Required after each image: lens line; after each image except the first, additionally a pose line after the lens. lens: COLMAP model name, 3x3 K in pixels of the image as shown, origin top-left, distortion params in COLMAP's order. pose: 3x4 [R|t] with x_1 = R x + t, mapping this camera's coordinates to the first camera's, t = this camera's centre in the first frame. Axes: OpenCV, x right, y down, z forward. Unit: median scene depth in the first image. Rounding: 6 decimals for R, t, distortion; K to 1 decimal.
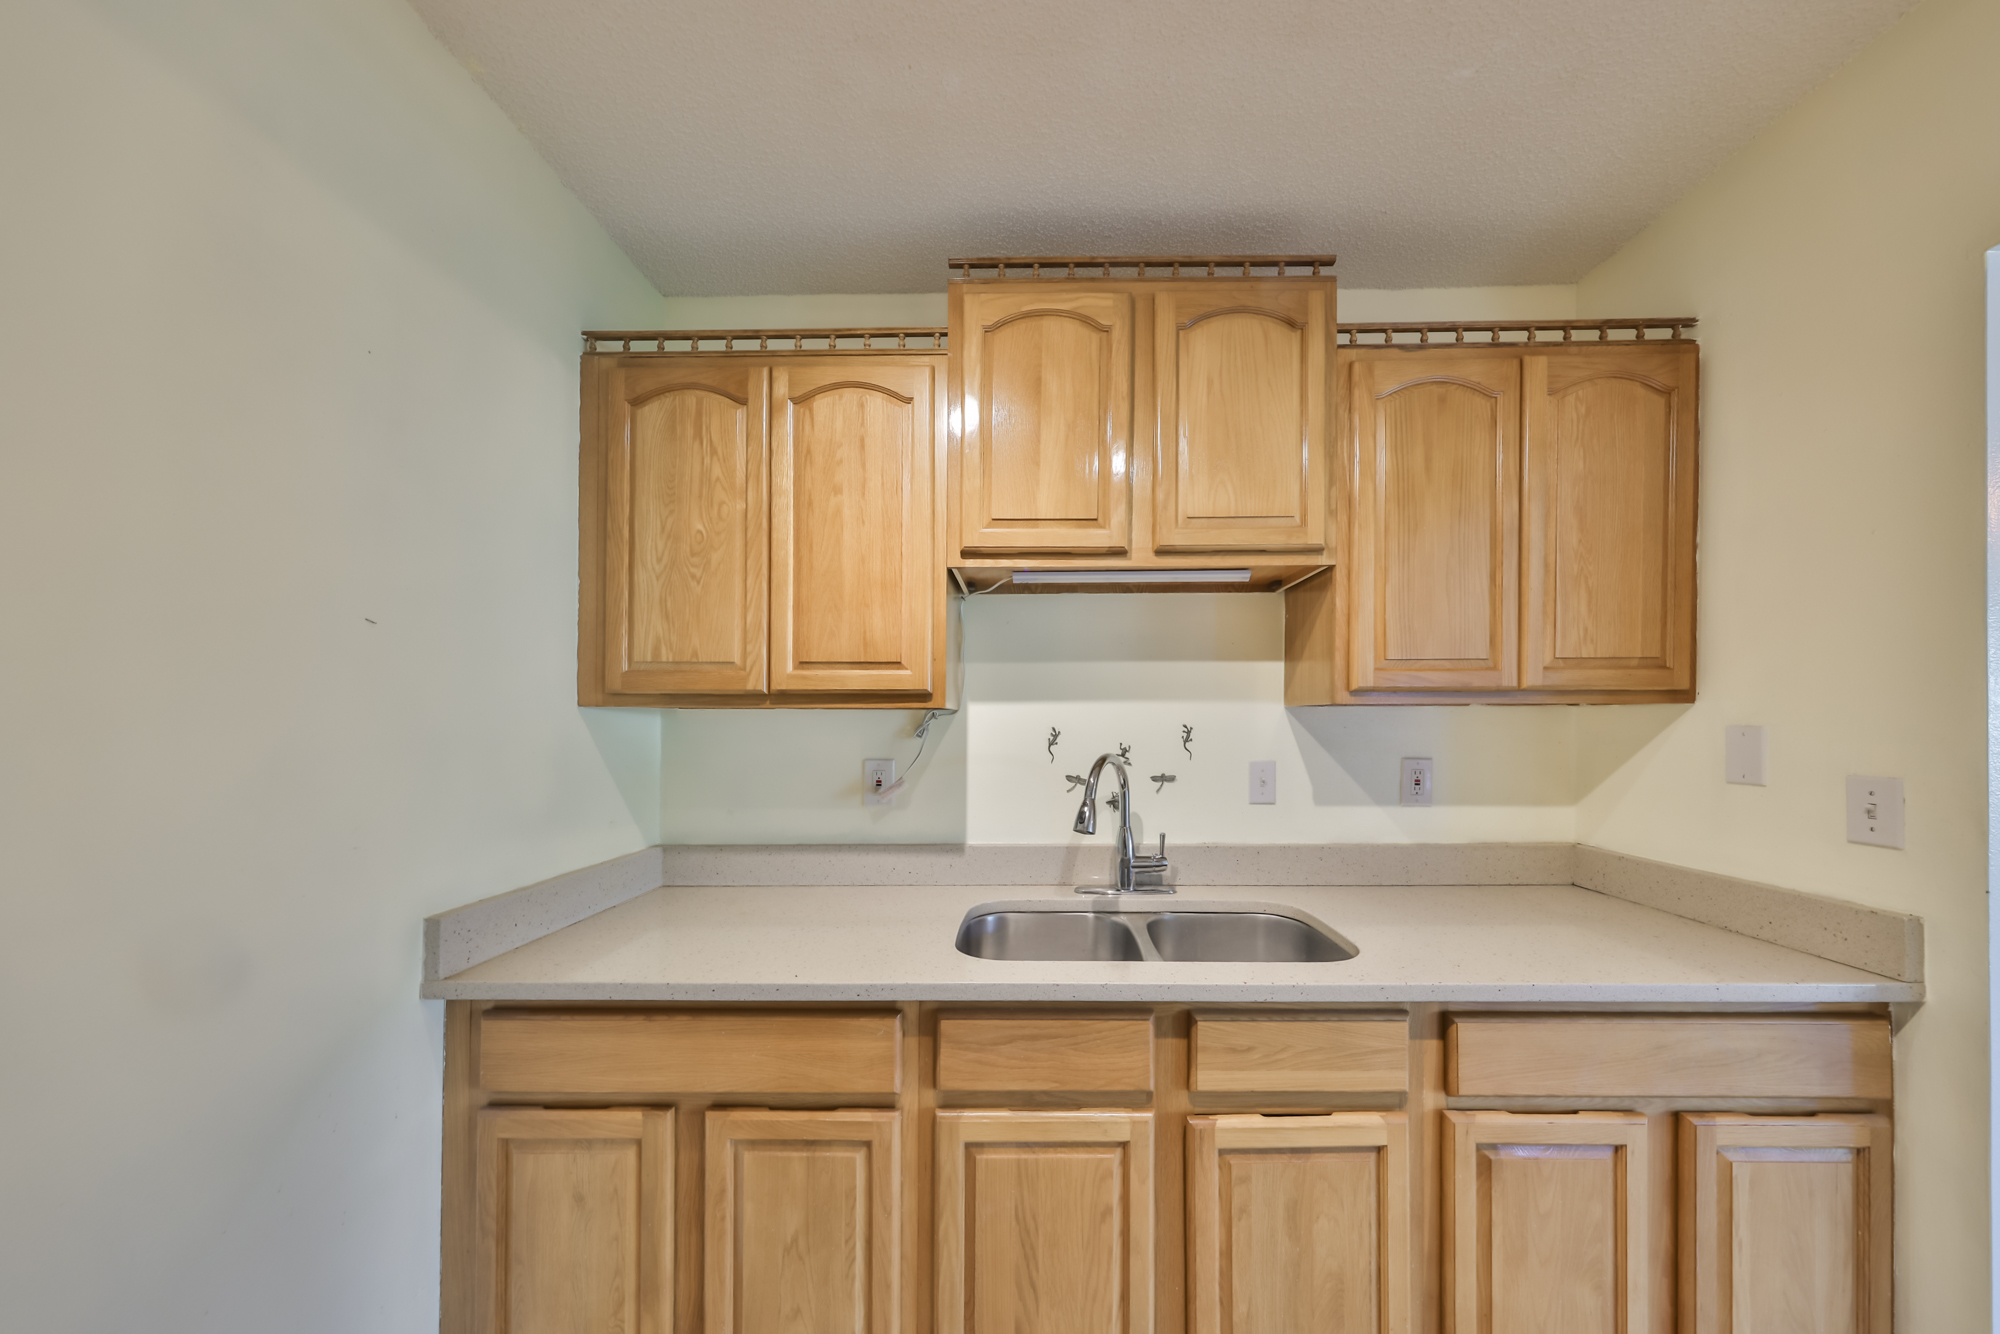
lens RADIAL K [[616.3, 0, 1001.0], [0, 616.3, 722.7], [0, 0, 1]] dist [-0.000464, -0.000059]
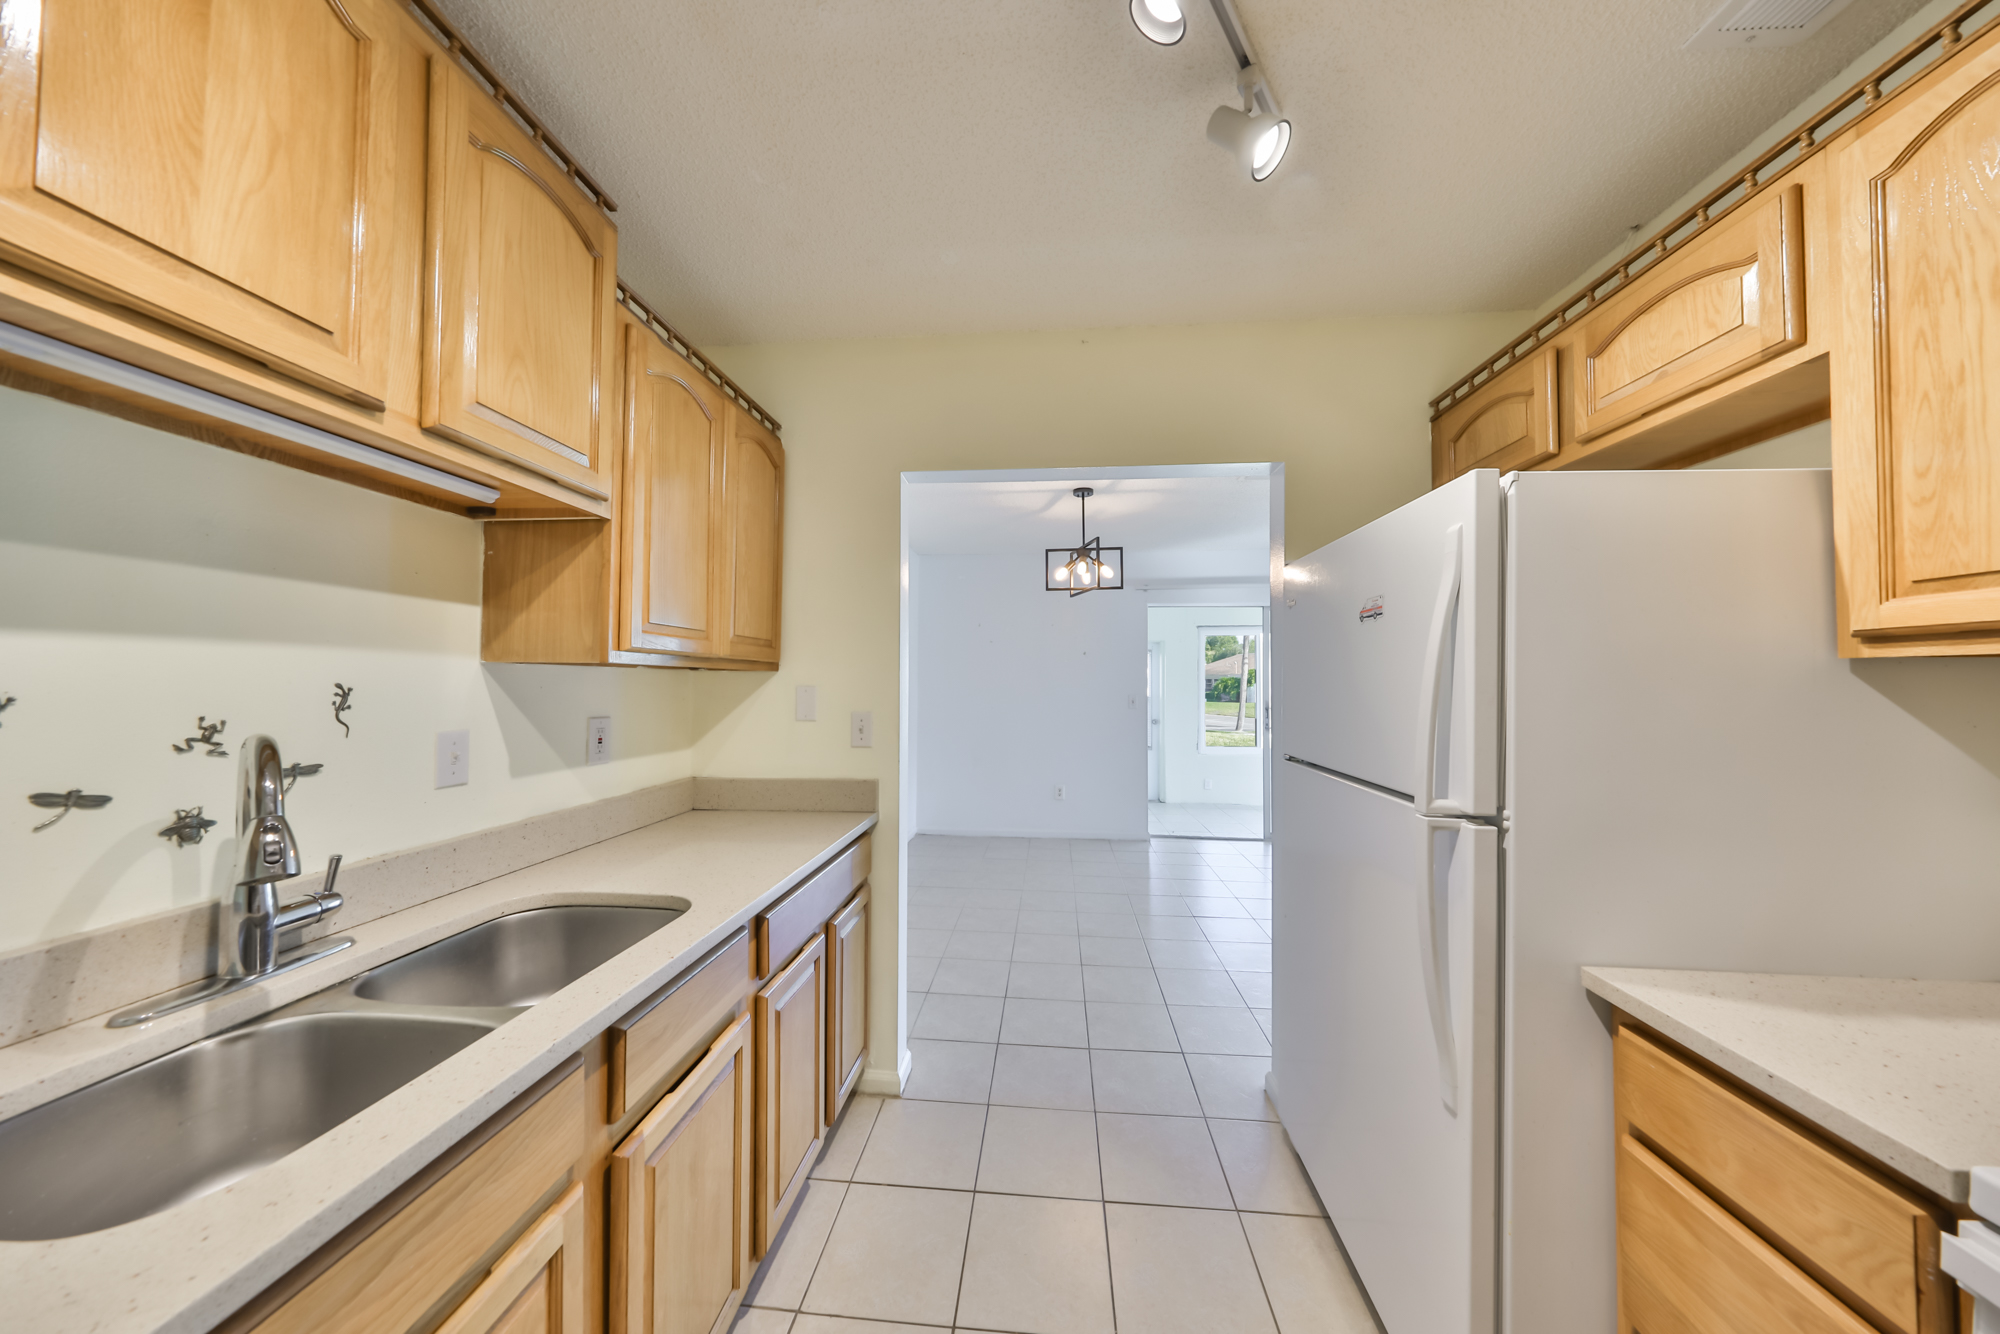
lens RADIAL K [[618.3, 0, 1002.5], [0, 618.3, 675.1], [0, 0, 1]] dist [0.000226, -0.000005]
pose [[0.063225, 0.018665, 0.997825, -0.381686], [-0.004604, 0.999820, -0.018411, 0.003736], [-0.997989, -0.003430, 0.063300, 0.319105]]
